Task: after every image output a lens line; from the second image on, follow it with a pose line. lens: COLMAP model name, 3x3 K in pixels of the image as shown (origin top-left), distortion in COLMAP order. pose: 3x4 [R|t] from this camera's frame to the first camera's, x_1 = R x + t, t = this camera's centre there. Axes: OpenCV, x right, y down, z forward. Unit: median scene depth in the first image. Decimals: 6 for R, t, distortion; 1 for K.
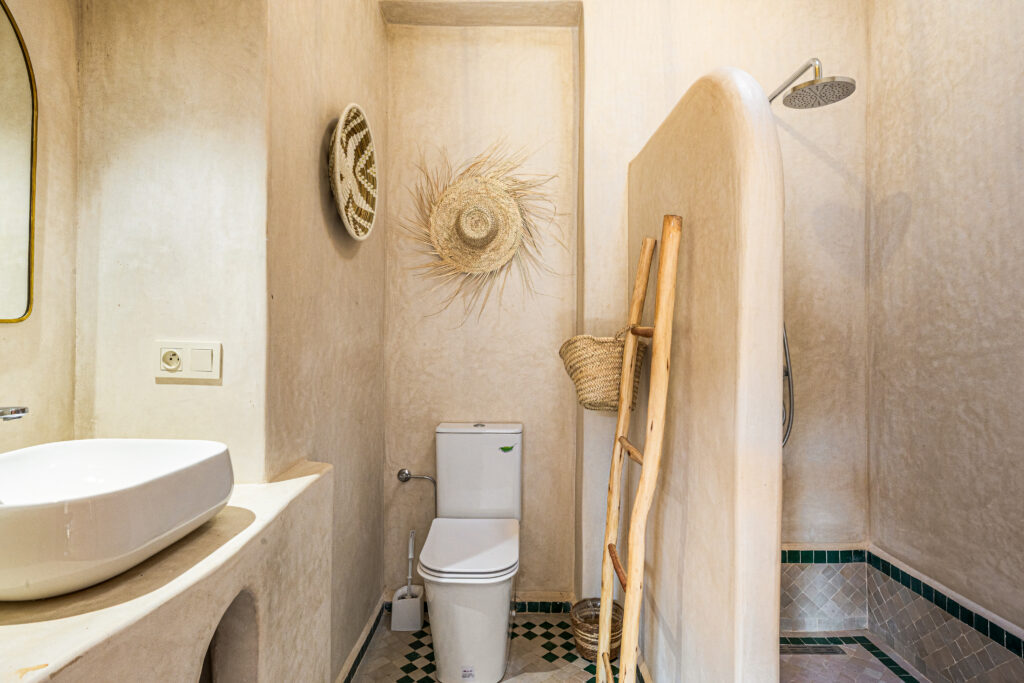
lens RADIAL K [[544.9, 0, 504.8], [0, 544.9, 339.2], [0, 0, 1]] dist [0.001334, 0.000699]
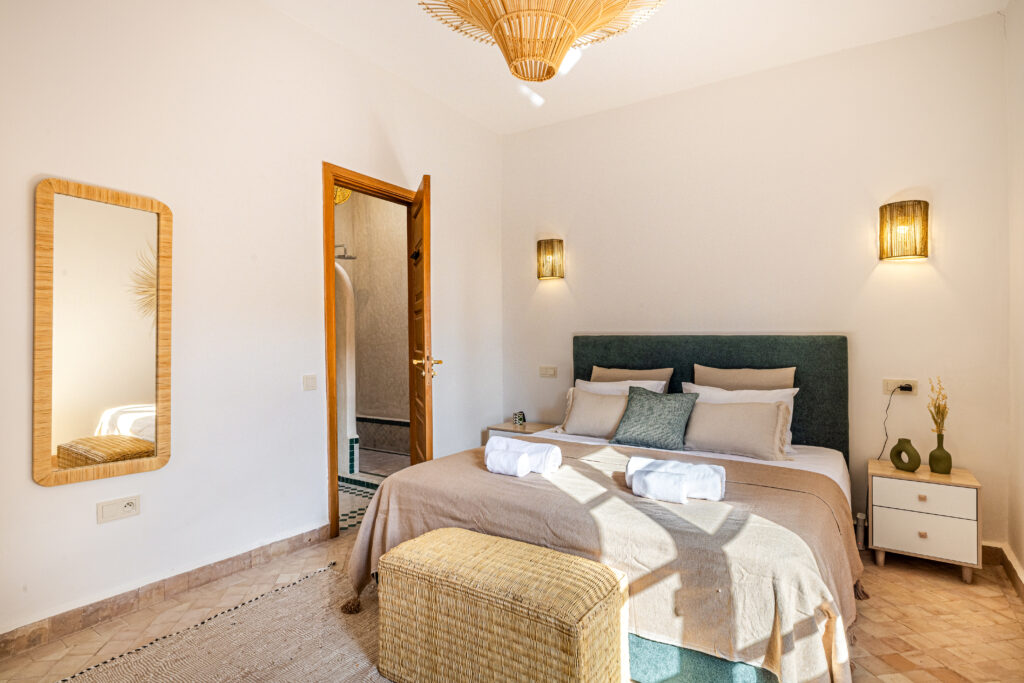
lens RADIAL K [[536.2, 0, 502.2], [0, 536.2, 335.9], [0, 0, 1]] dist [0.001495, -0.002371]
pose [[0.550123, -0.001742, 0.835082, -1.304841], [0.011372, 0.999921, -0.005406, 0.004061], [-0.835007, 0.012471, 0.550099, -1.220034]]
